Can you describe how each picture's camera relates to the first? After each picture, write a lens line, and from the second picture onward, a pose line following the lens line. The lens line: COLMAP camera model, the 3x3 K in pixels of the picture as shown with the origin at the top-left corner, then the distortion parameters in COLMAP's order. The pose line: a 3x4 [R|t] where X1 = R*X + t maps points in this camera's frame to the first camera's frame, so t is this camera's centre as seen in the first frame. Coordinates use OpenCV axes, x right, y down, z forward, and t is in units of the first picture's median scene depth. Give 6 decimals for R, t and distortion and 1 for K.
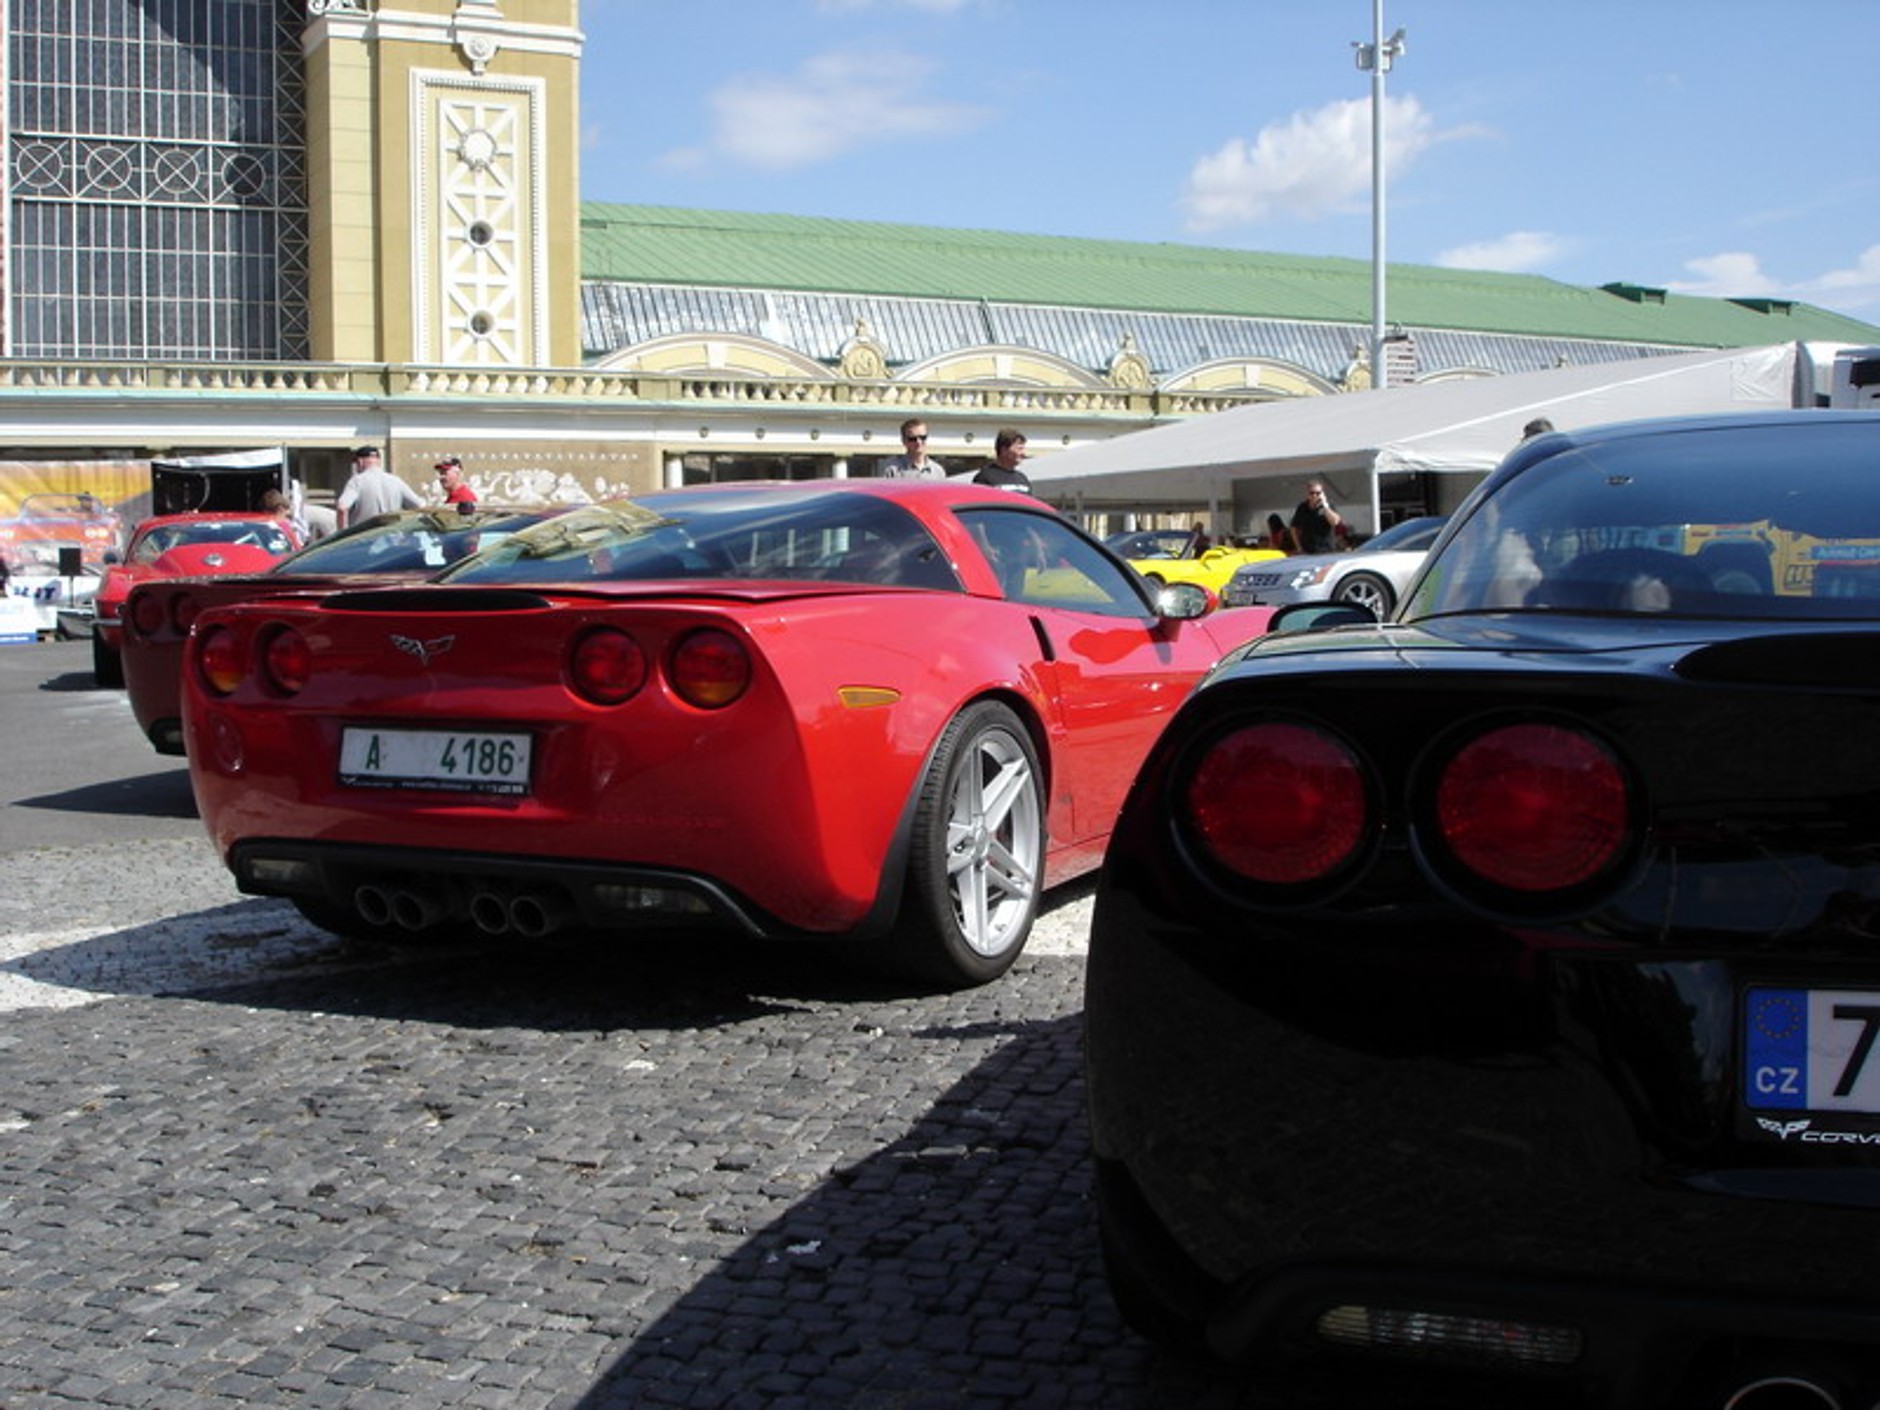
lens RADIAL K [[2198.4, 0, 940.0], [0, 2198.4, 705.0], [0, 0, 1]] dist [-0.072154, -0.140064]
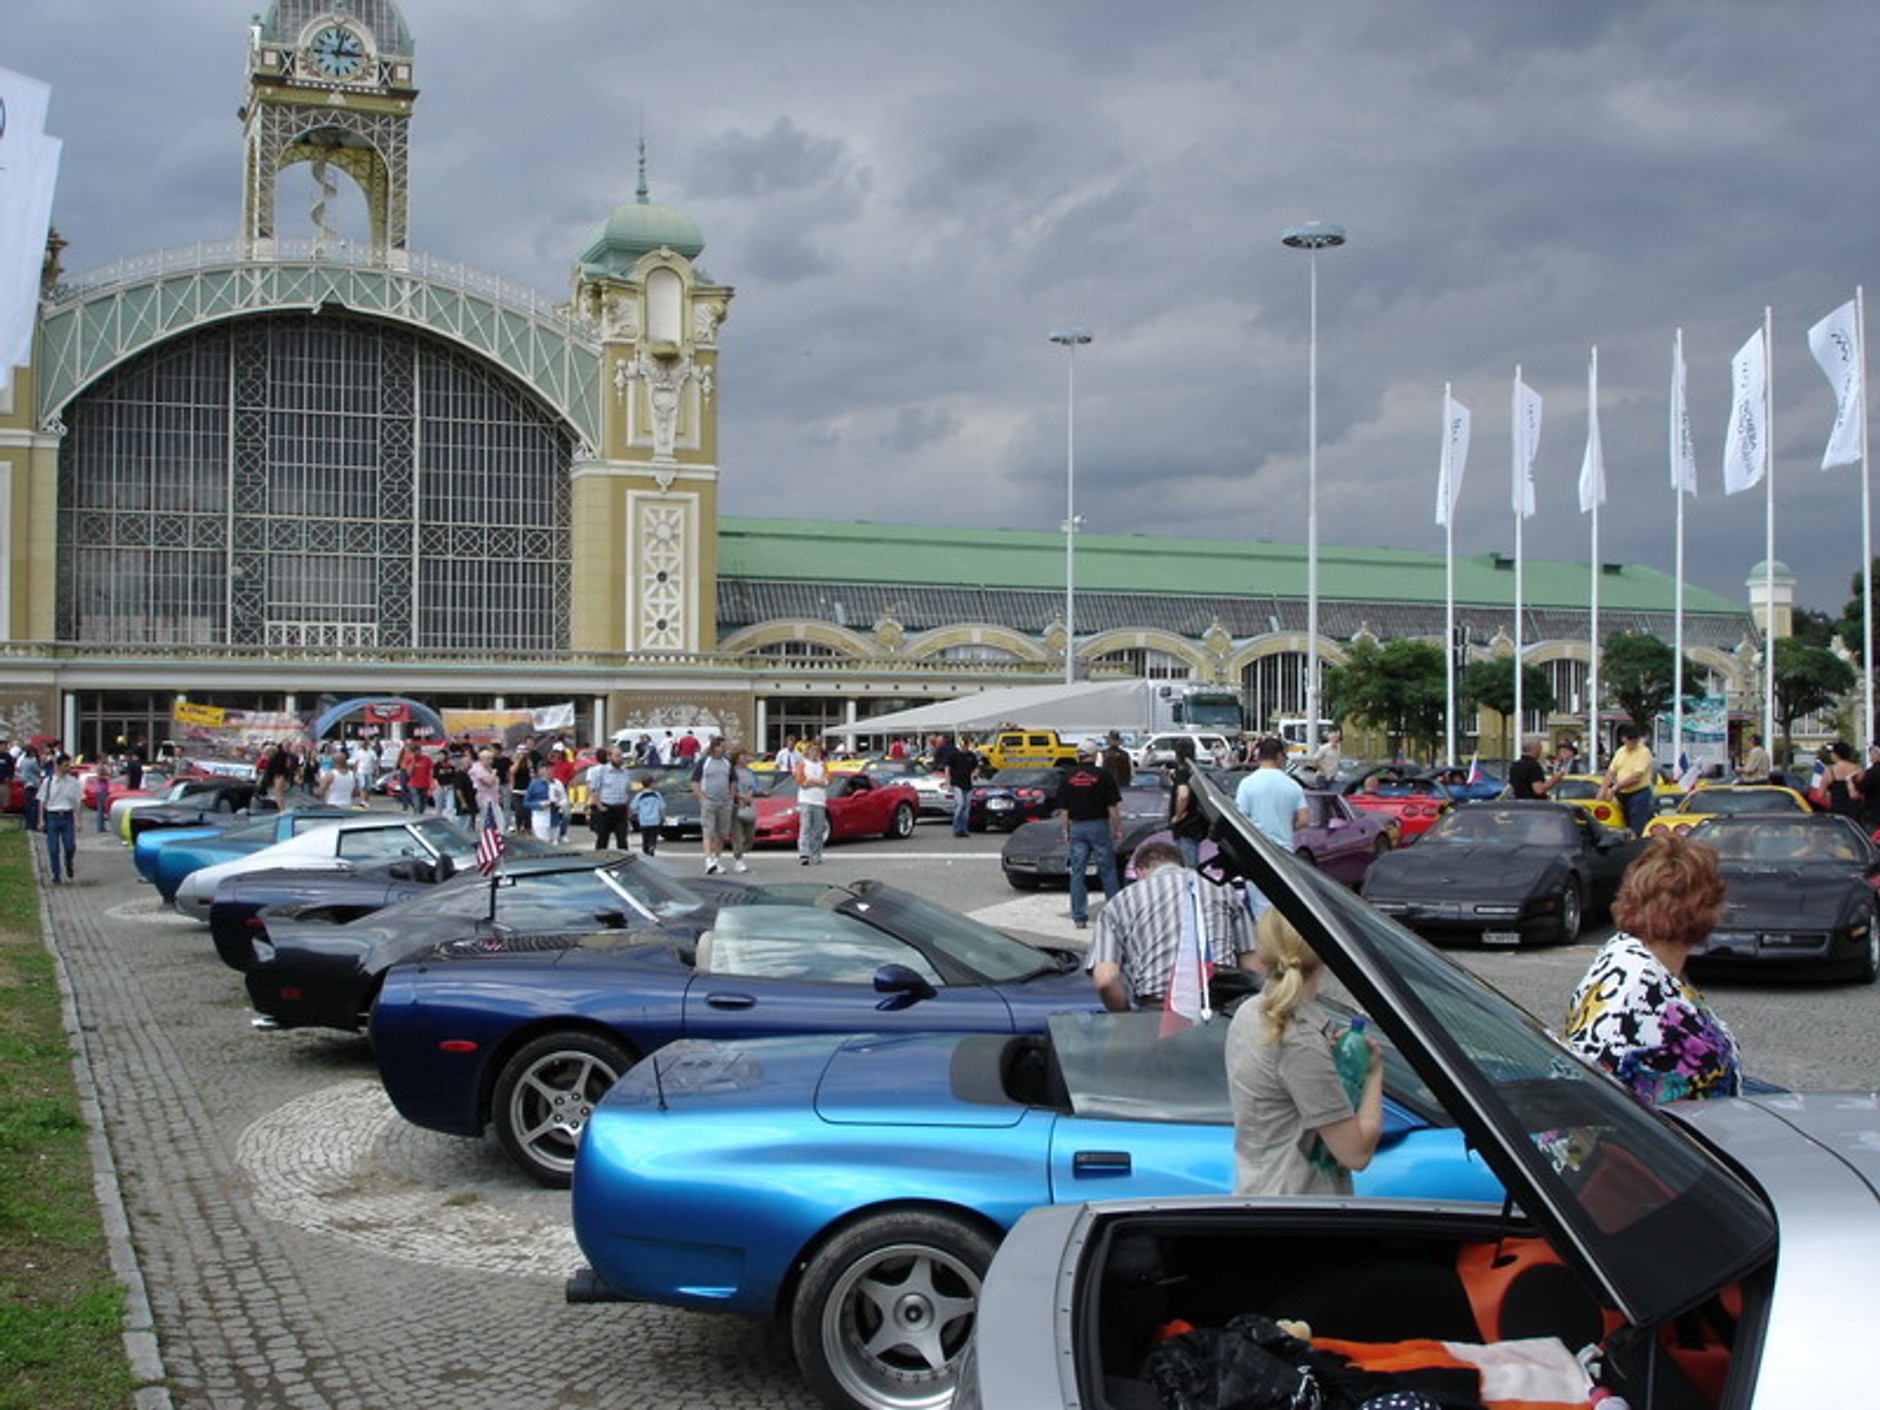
lens RADIAL K [[2132.9, 0, 940.0], [0, 2132.9, 705.0], [0, 0, 1]] dist [-0.067670, -0.145043]
pose [[0.997145, 0.010883, -0.074728, 0.169943], [-0.016872, 0.996653, -0.079984, 0.037304], [0.073607, 0.081016, 0.993991, -0.816247]]
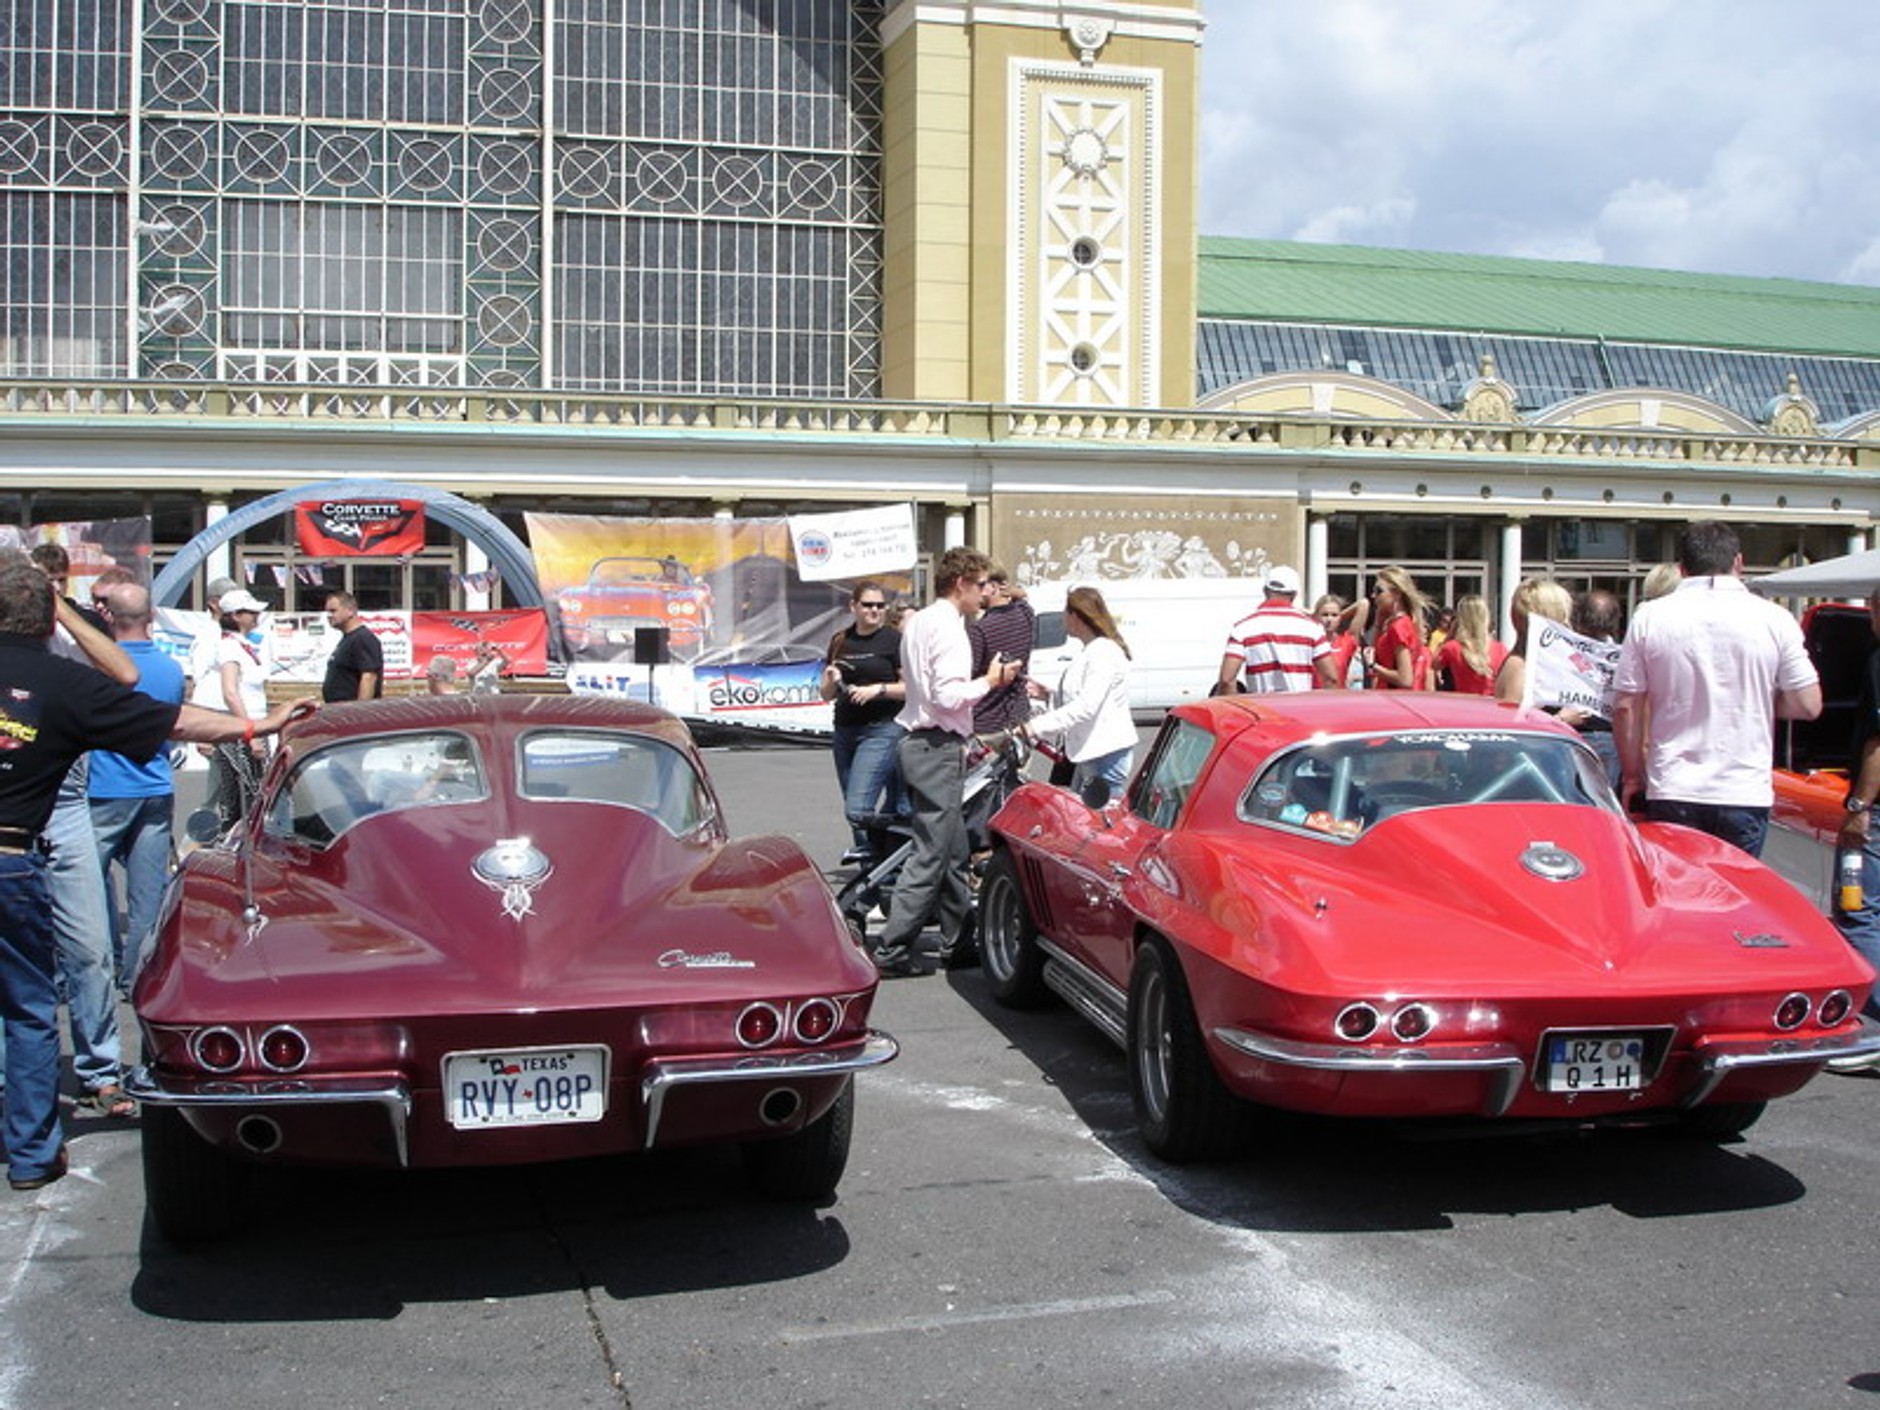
lens RADIAL K [[2198.4, 0, 940.0], [0, 2198.4, 705.0], [0, 0, 1]] dist [-0.072154, -0.140064]
pose [[0.978892, 0.025194, -0.202819, -0.090401], [-0.029047, 0.999449, -0.016045, -0.024357], [0.202303, 0.021598, 0.979085, 0.159151]]
